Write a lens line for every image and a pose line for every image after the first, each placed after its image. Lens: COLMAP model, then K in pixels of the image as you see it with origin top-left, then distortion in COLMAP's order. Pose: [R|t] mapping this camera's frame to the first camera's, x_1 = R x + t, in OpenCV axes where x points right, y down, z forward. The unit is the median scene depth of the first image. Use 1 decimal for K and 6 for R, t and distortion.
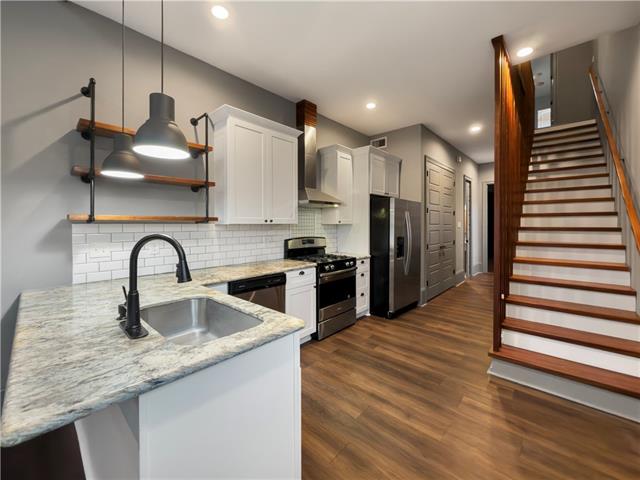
lens RADIAL K [[261.5, 0, 315.8], [0, 261.5, 226.6], [0, 0, 1]] dist [-0.001269, -0.000145]
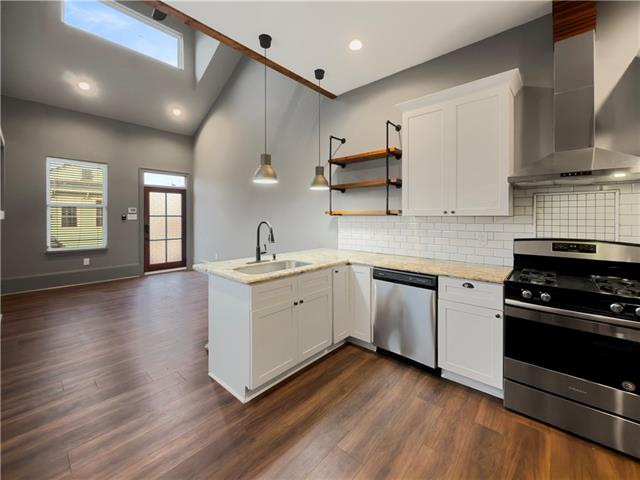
lens RADIAL K [[261.5, 0, 323.6], [0, 261.5, 215.3], [0, 0, 1]] dist [-0.001269, -0.000145]
pose [[0.045886, 0.001950, -0.998945, 0.612479], [-0.004087, 0.999990, 0.001764, -0.010920], [0.998938, 0.004001, 0.045894, 0.560823]]
